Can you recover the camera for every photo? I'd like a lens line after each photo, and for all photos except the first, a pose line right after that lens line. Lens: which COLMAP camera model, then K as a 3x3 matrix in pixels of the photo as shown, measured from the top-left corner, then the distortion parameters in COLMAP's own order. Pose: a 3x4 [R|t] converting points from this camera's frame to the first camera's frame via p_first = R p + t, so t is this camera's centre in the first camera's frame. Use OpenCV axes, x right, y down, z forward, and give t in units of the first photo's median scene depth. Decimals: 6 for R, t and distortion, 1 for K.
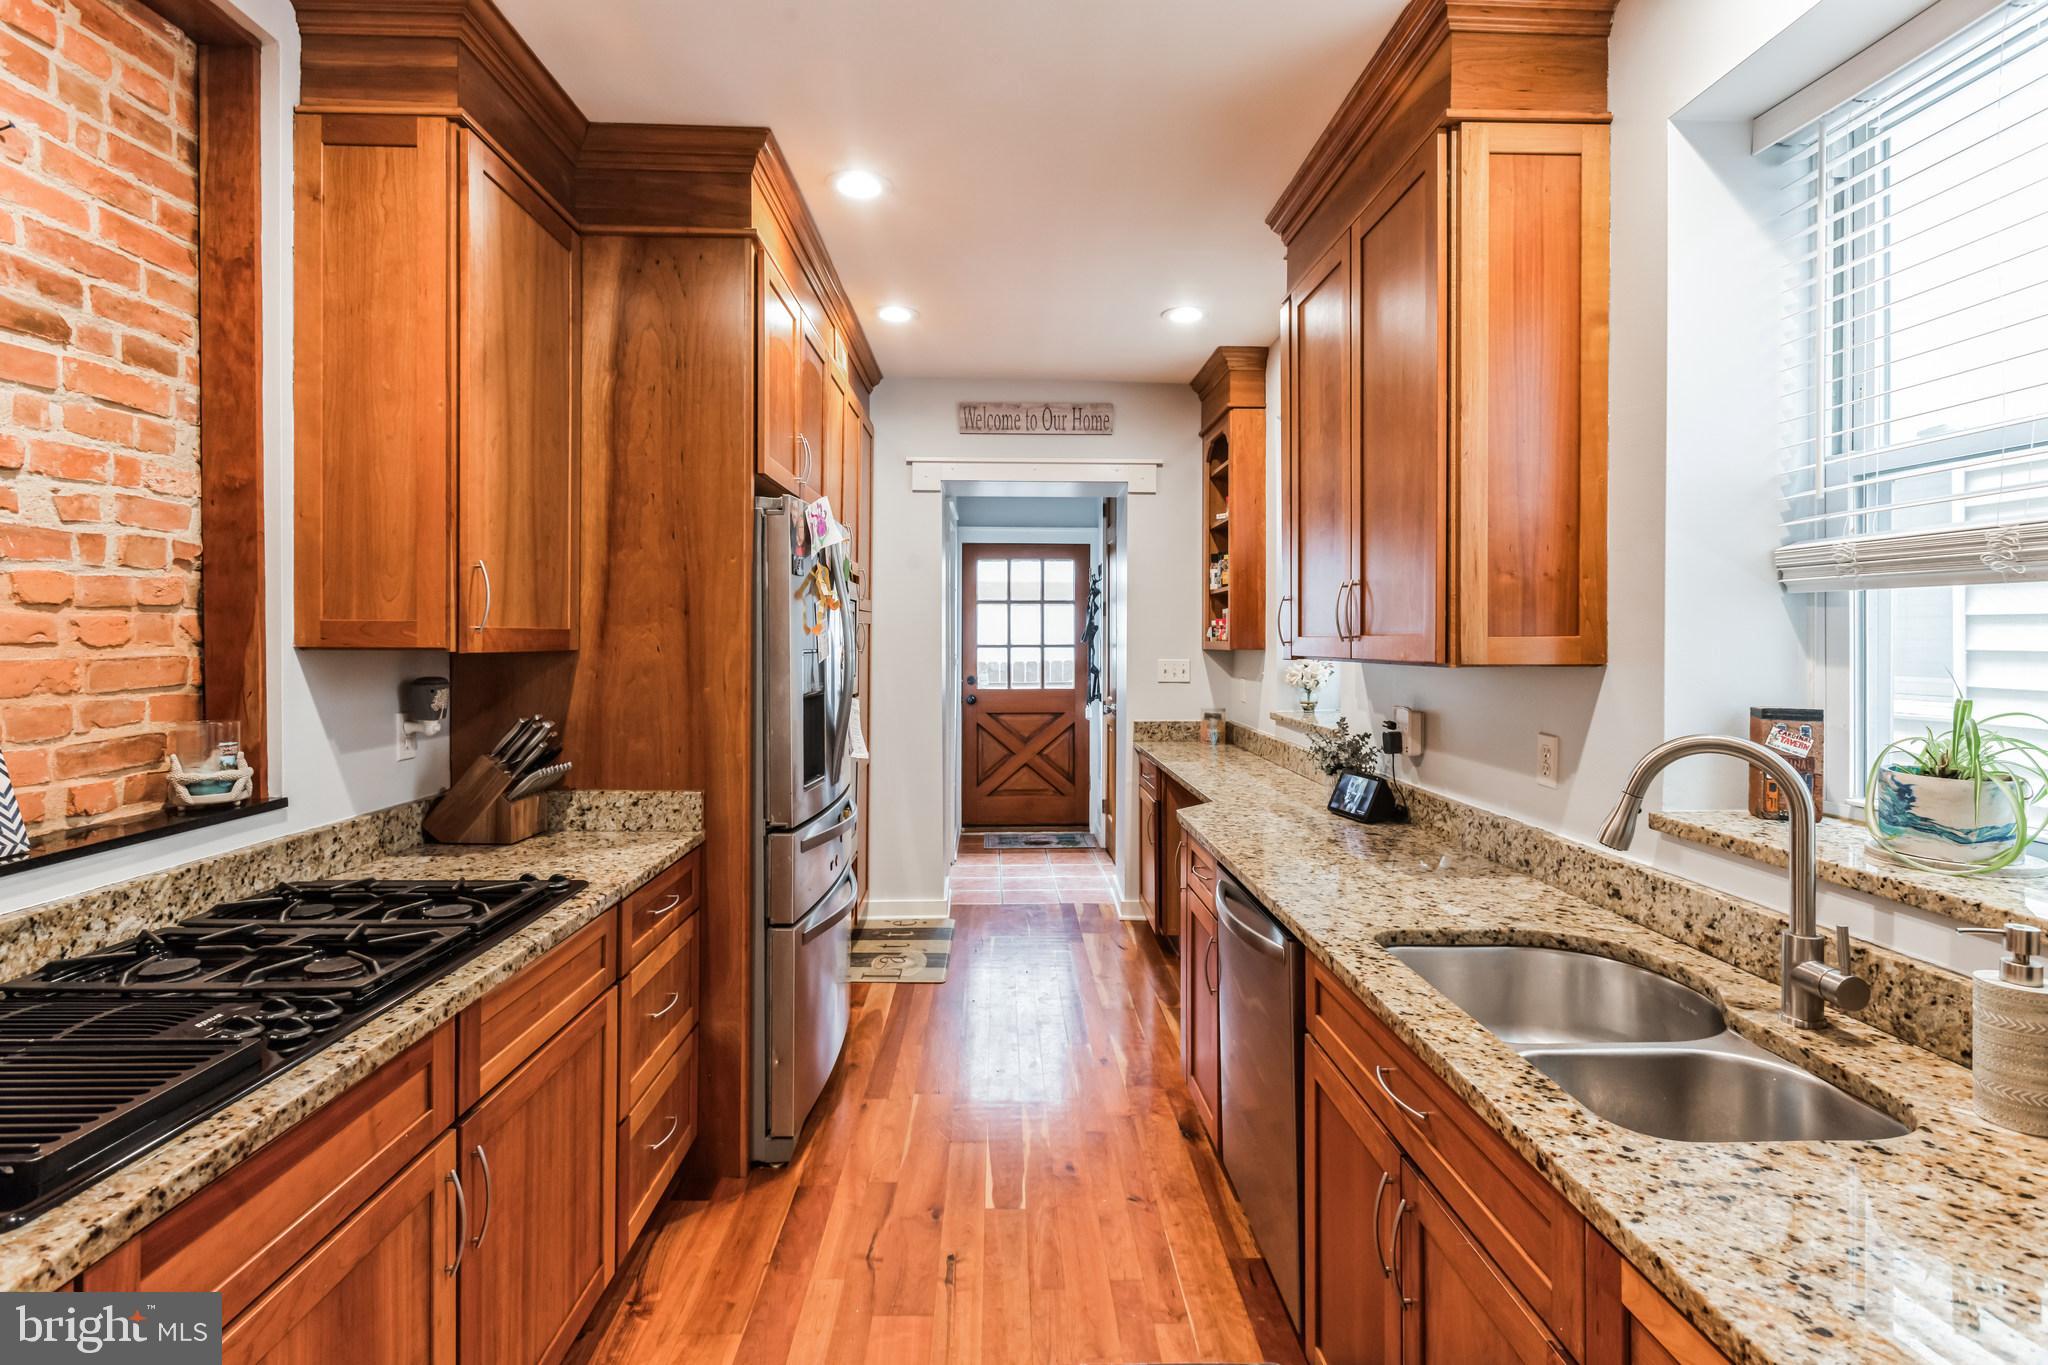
lens RADIAL K [[1001.8, 0, 1008.7], [0, 1001.8, 649.8], [0, 0, 1]] dist [0.013136, -0.007425]
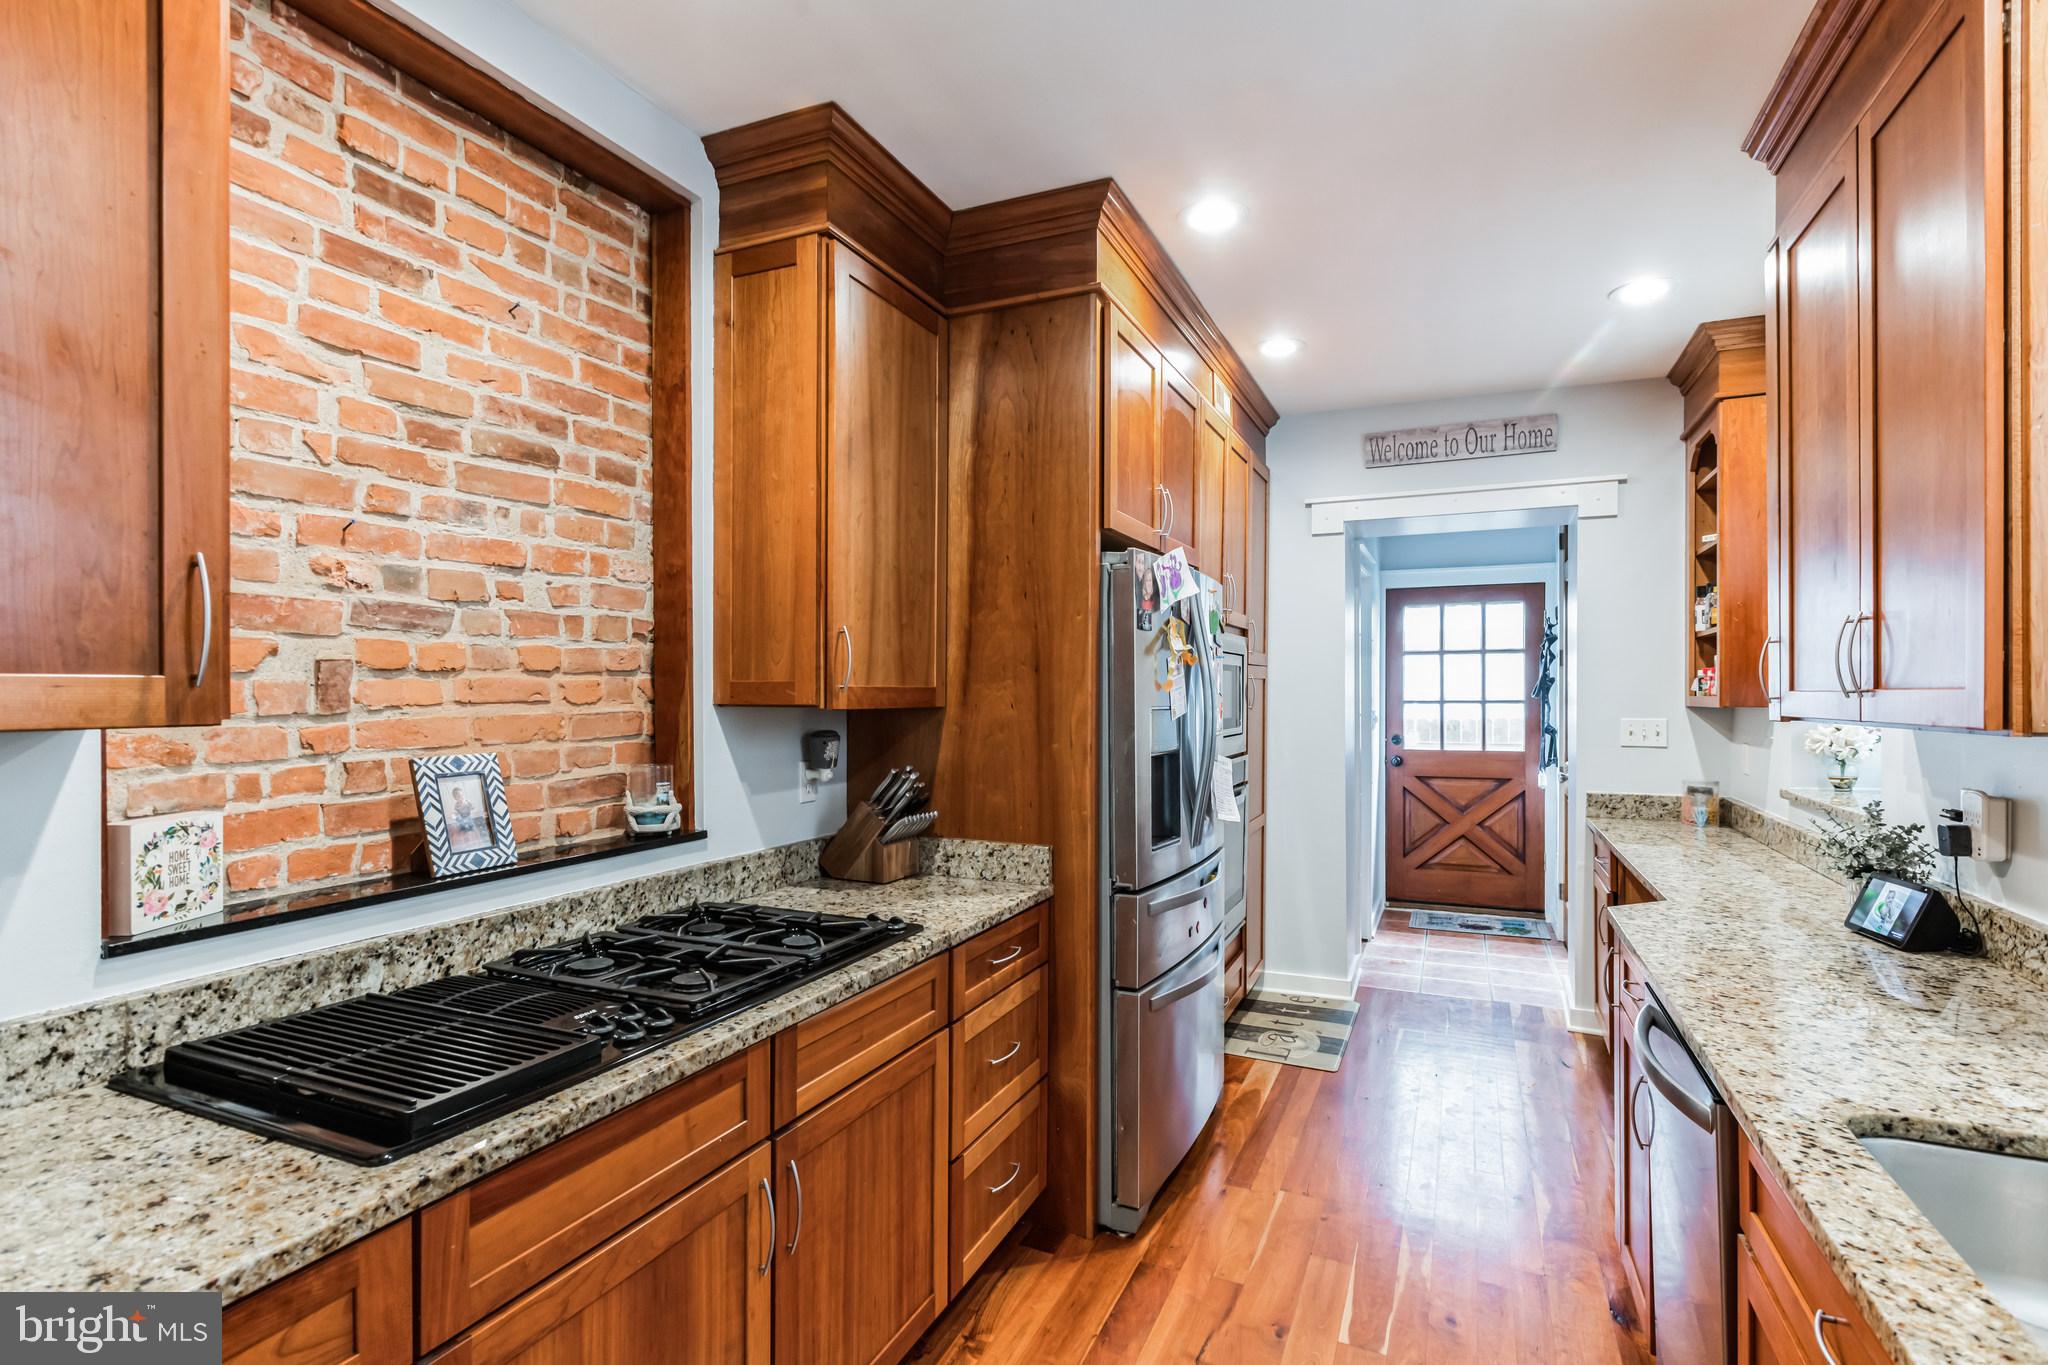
lens RADIAL K [[1001.8, 0, 990.8], [0, 1001.8, 698.5], [0, 0, 1]] dist [0.013136, -0.007425]
pose [[0.897933, -0.001316, -0.440129, 0.089020], [-0.001465, 0.999981, -0.005979, -0.002195], [0.440129, 0.006013, 0.897914, 0.066636]]
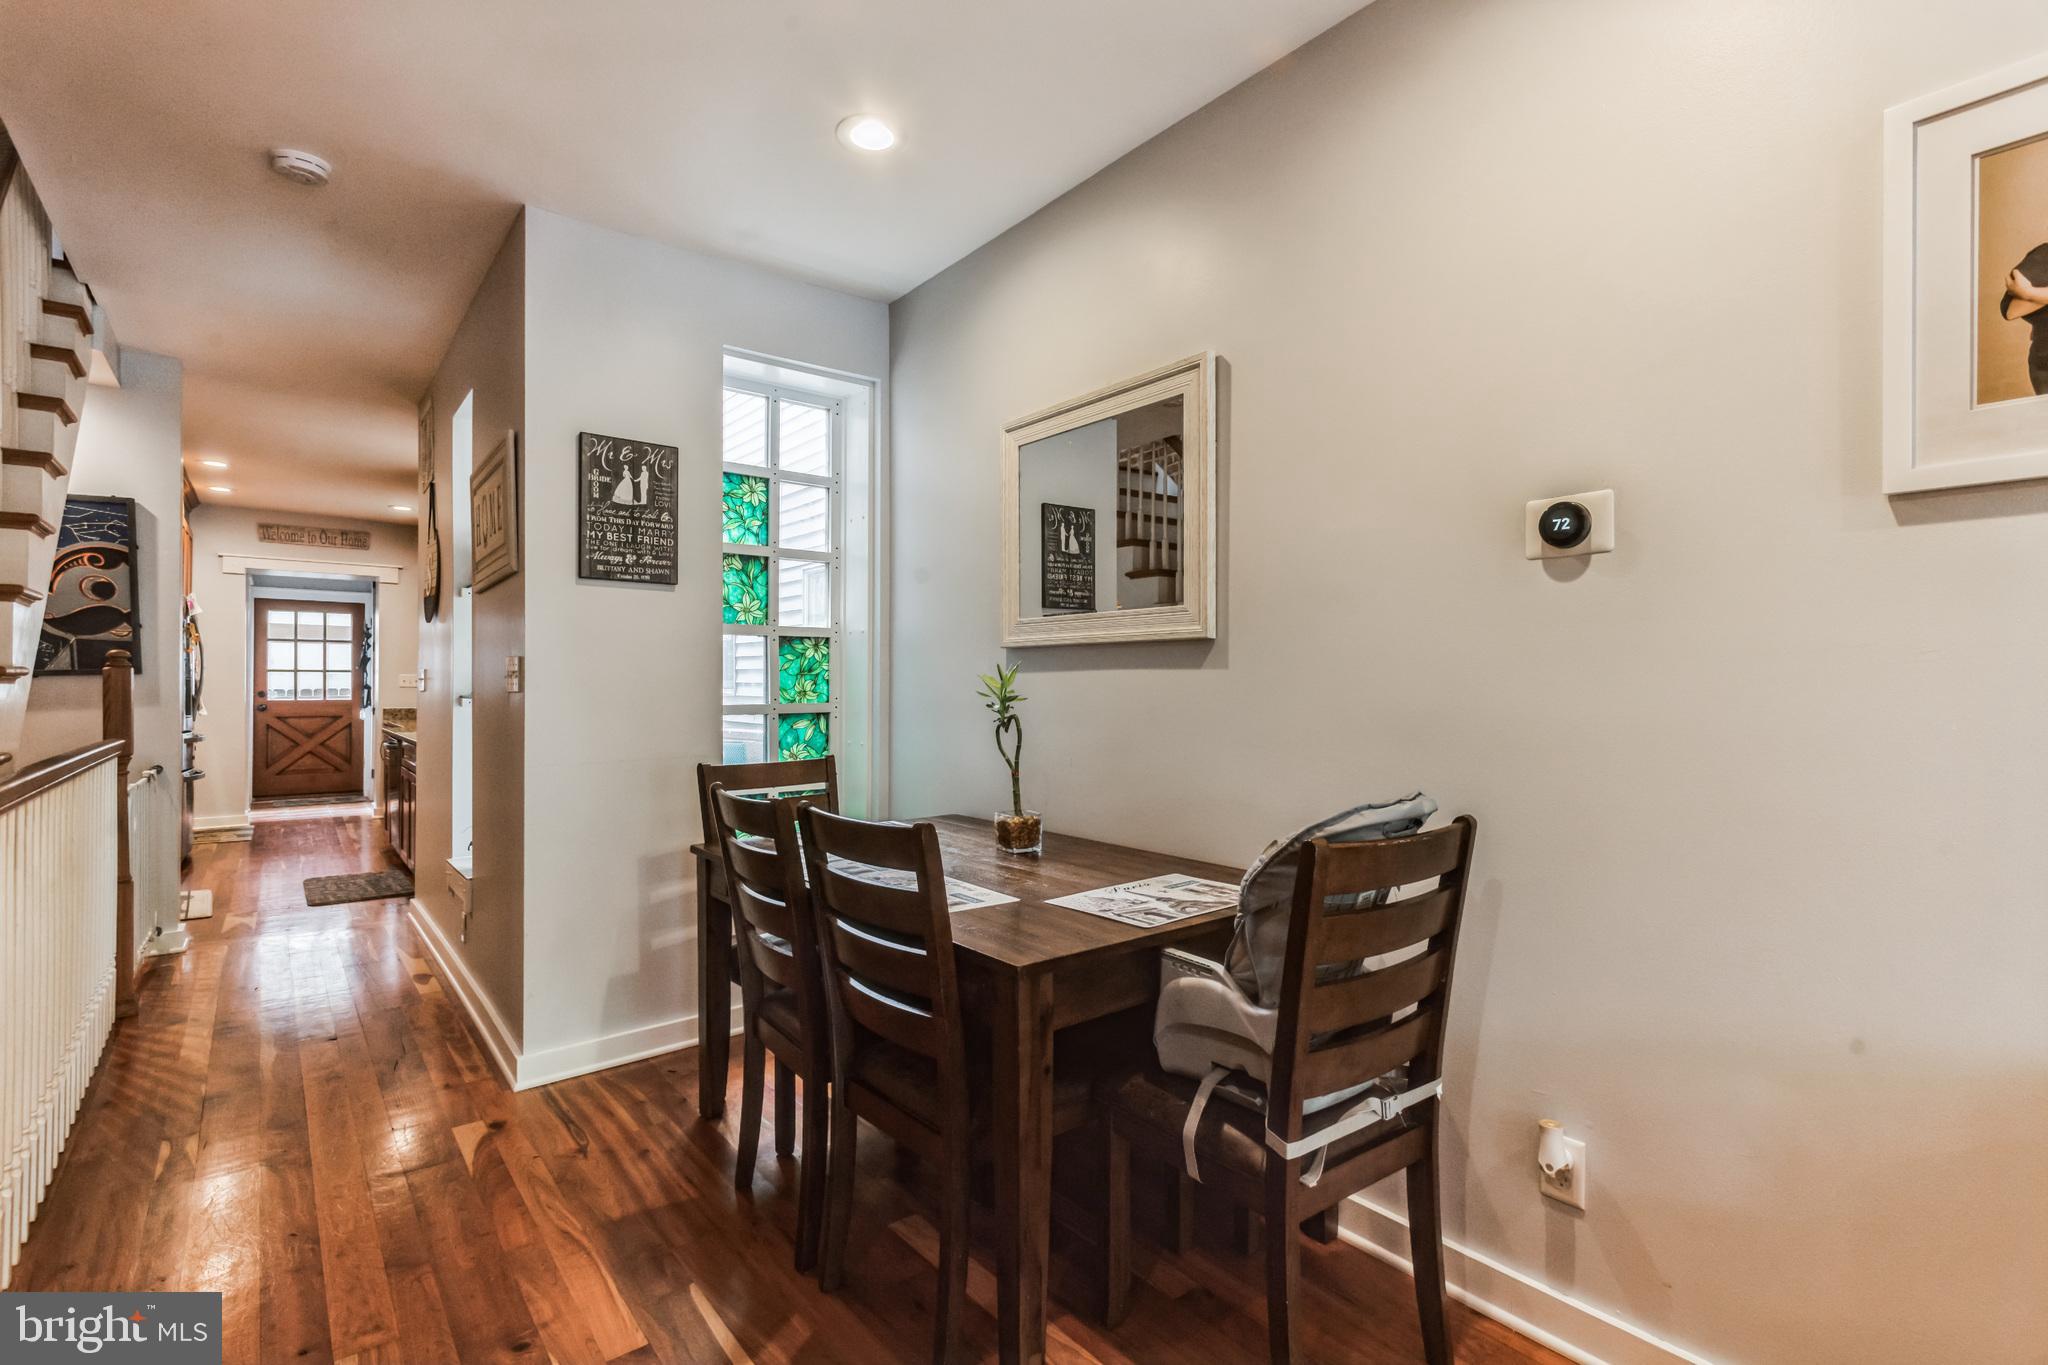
lens RADIAL K [[1001.8, 0, 1083.4], [0, 1001.8, 681.6], [0, 0, 1]] dist [0.013136, -0.007425]
pose [[0.789971, 0.006352, 0.613111, 0.019621], [0.001308, 0.999927, -0.012045, 0.083306], [-0.613143, 0.010317, 0.789905, -2.263115]]
